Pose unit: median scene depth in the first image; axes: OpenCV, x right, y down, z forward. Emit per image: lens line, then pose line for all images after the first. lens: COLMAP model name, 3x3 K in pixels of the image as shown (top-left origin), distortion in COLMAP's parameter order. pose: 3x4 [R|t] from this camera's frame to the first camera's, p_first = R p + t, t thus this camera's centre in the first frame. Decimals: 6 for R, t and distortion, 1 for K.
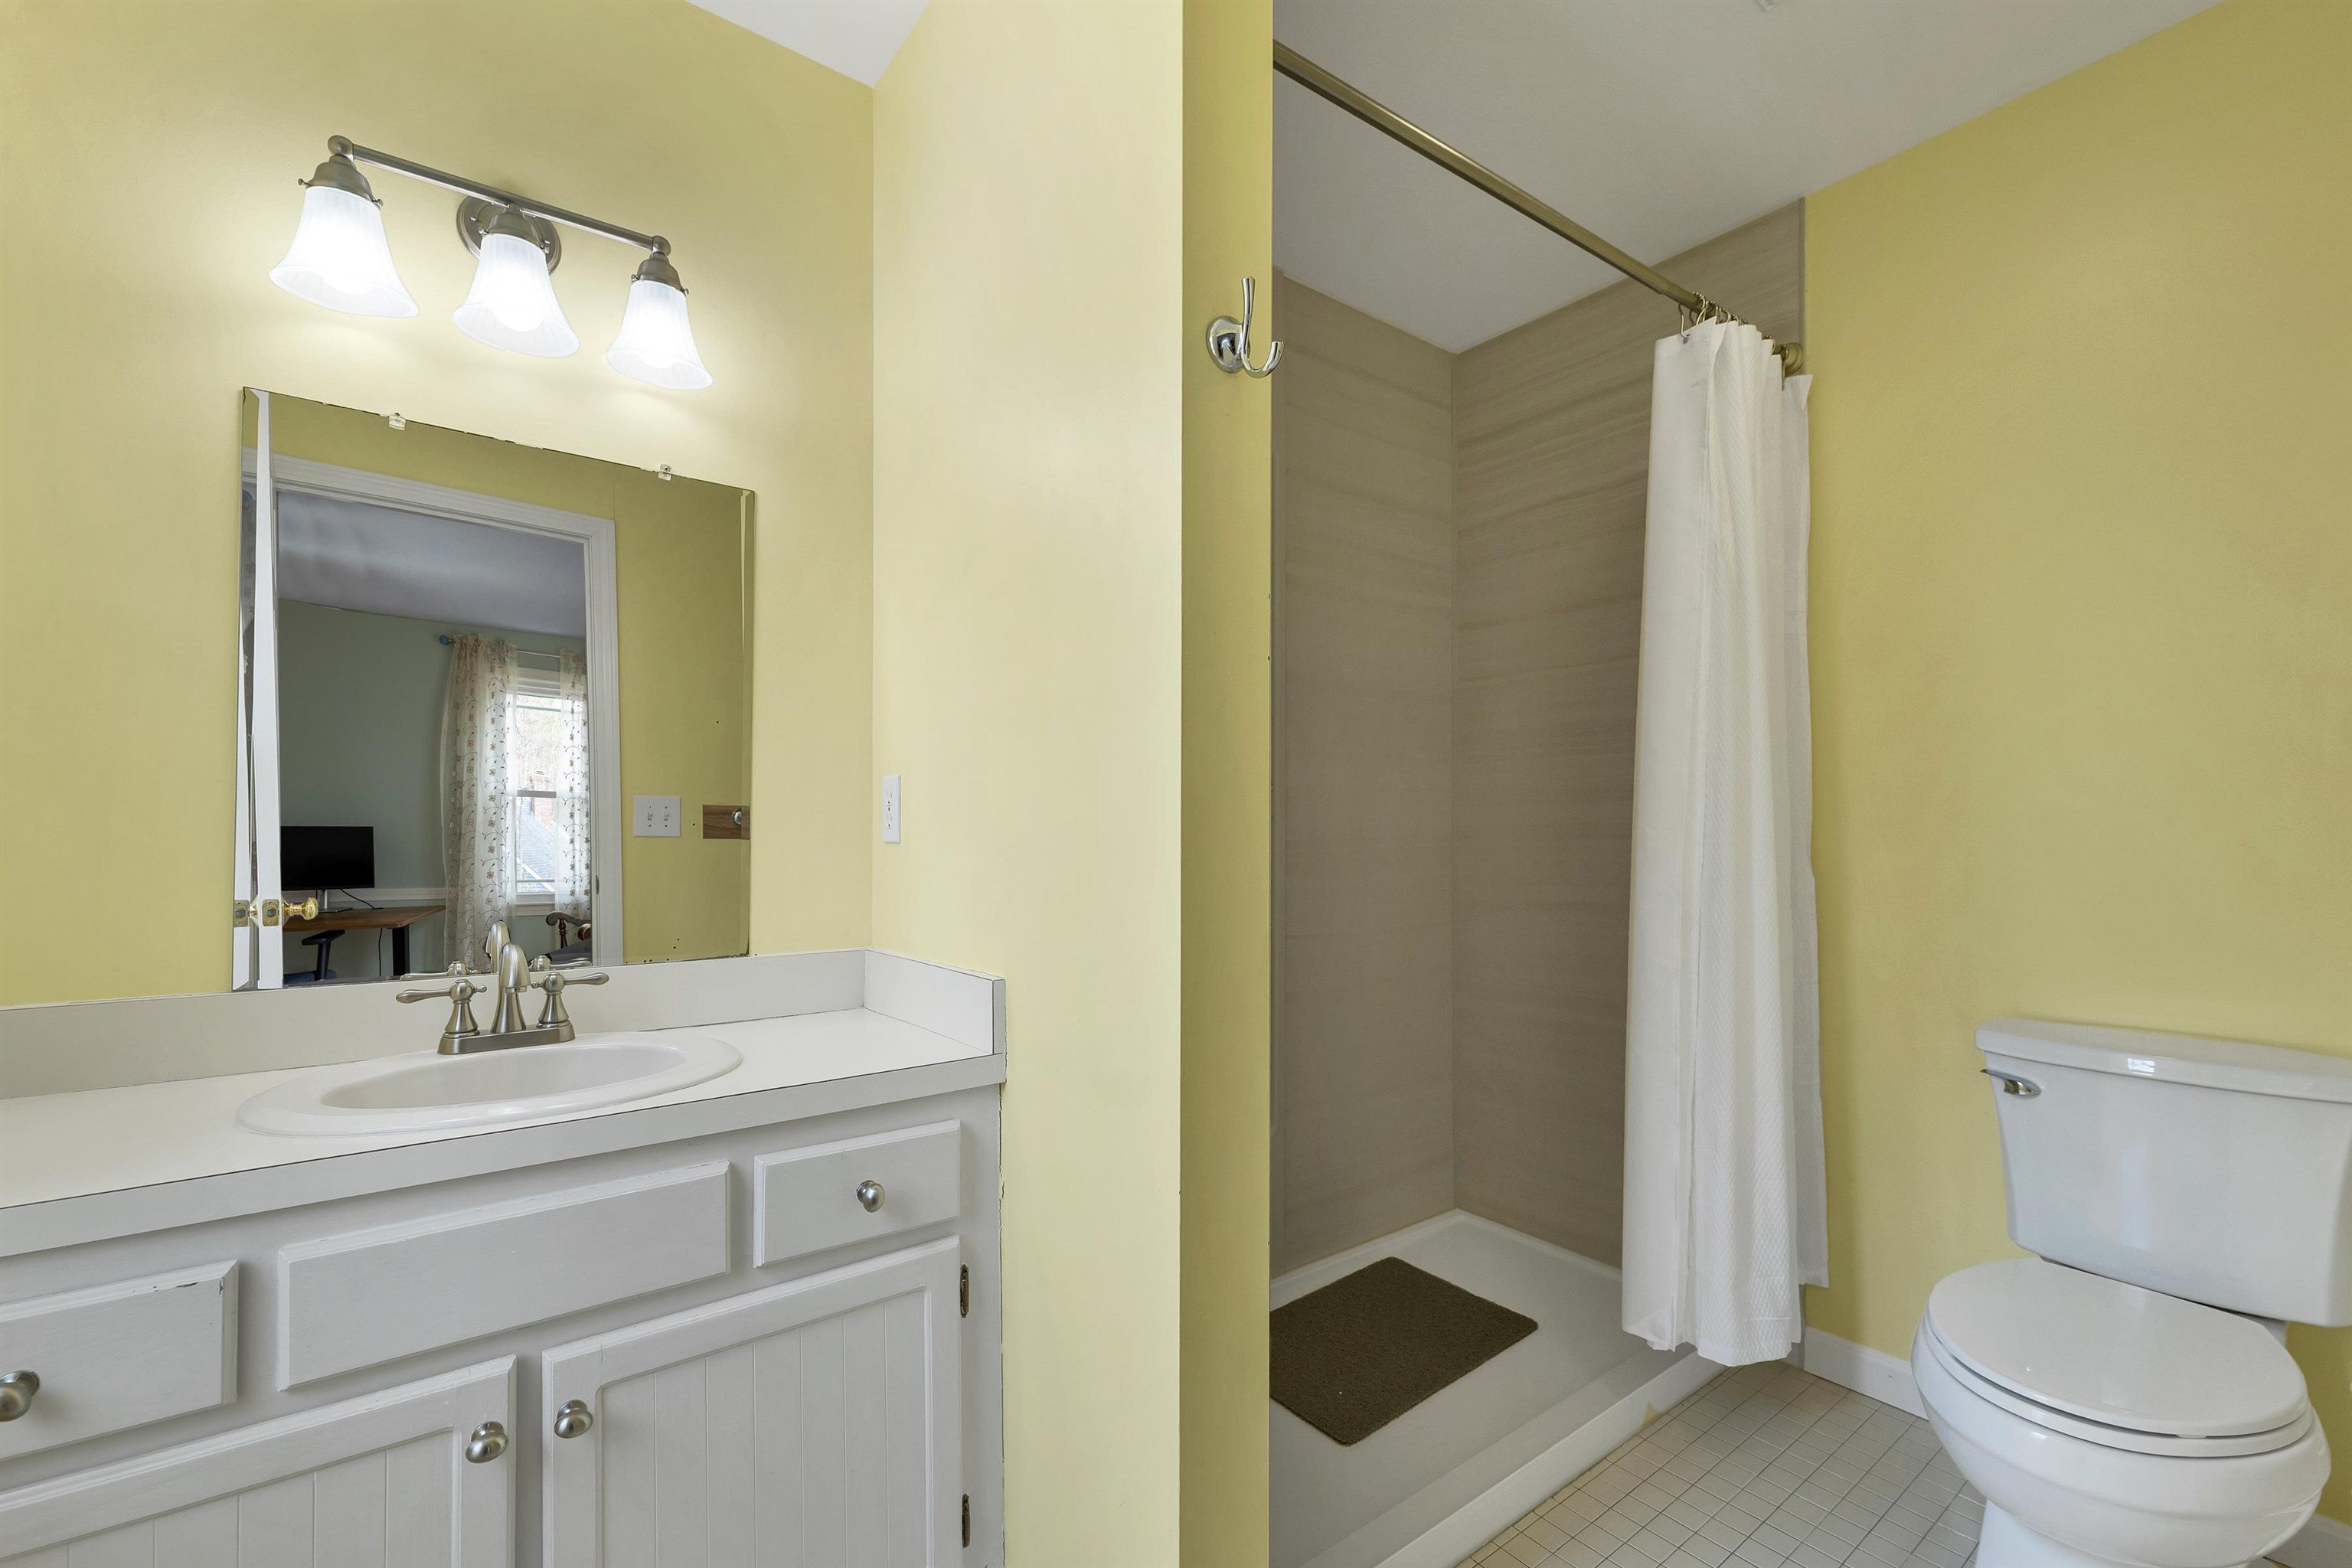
lens RADIAL K [[1045.6, 0, 1166.8], [0, 1045.6, 790.1], [0, 0, 1]] dist [-0.002866, 0.000713]
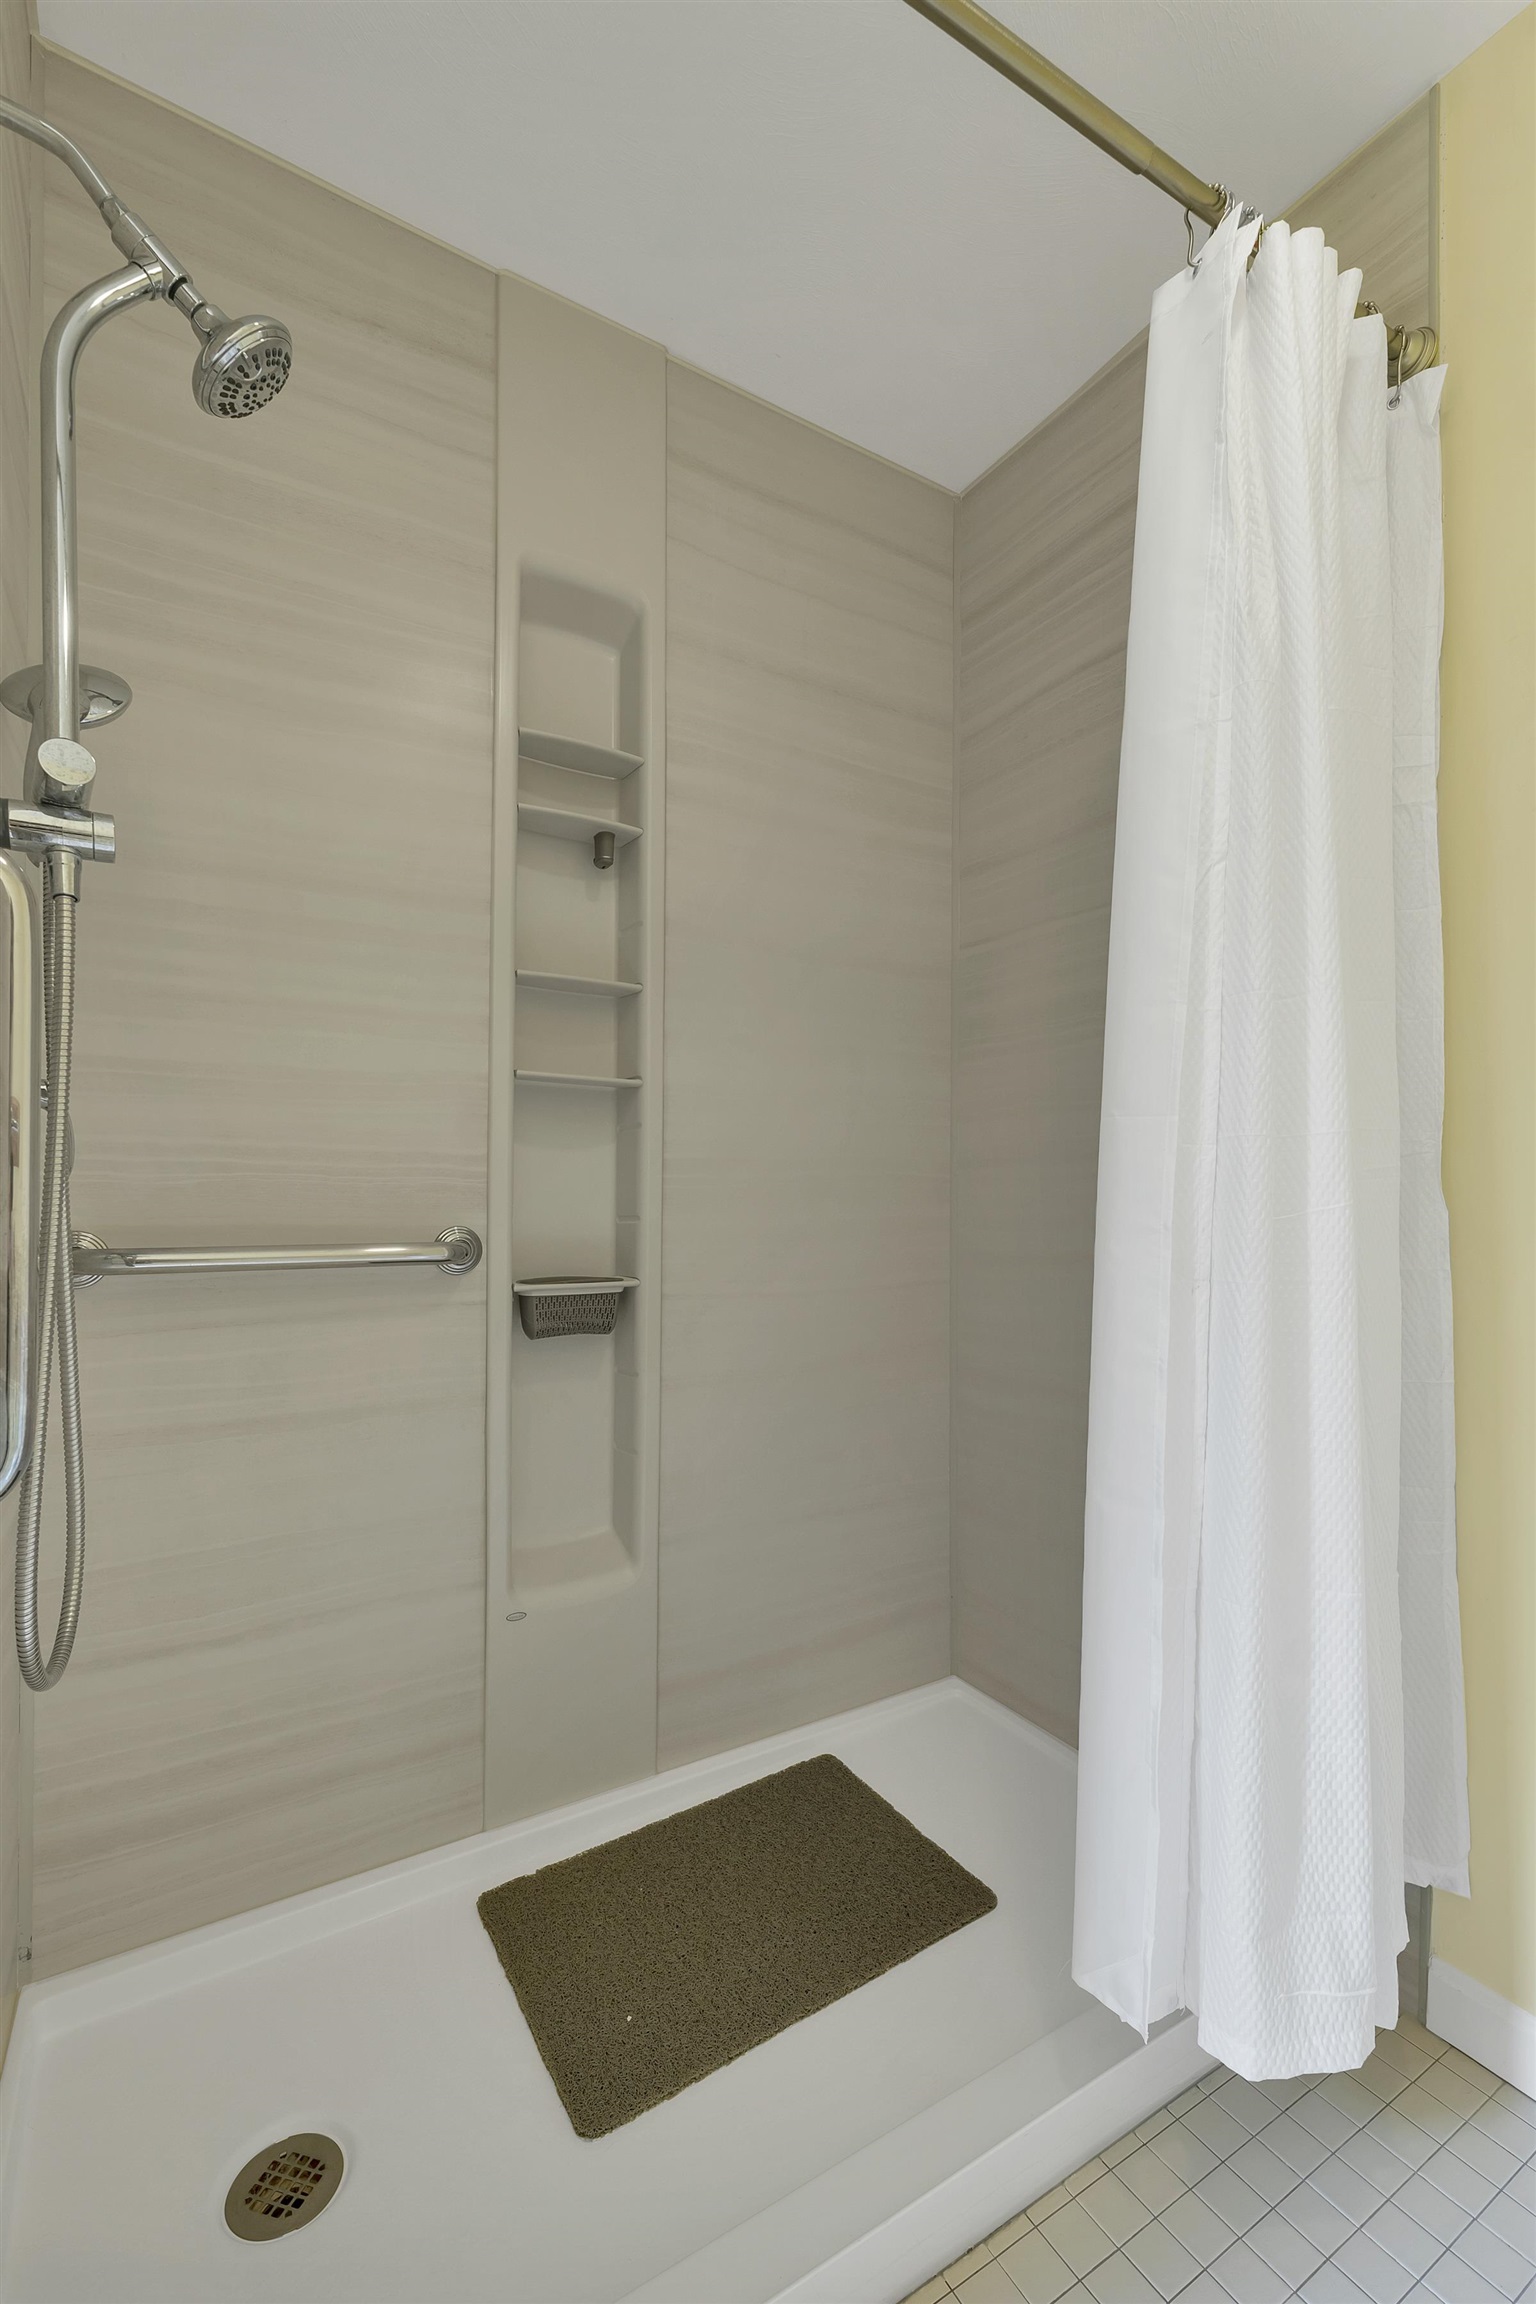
lens RADIAL K [[1024.2, 0, 760.6], [0, 1024.2, 1160.0], [0, 0, 1]] dist [-0.002866, 0.000713]
pose [[0.993805, 0.004198, -0.111055, 0.303927], [-0.004192, 0.999991, 0.000293, 0.058615], [0.111055, 0.000174, 0.993814, 0.387461]]
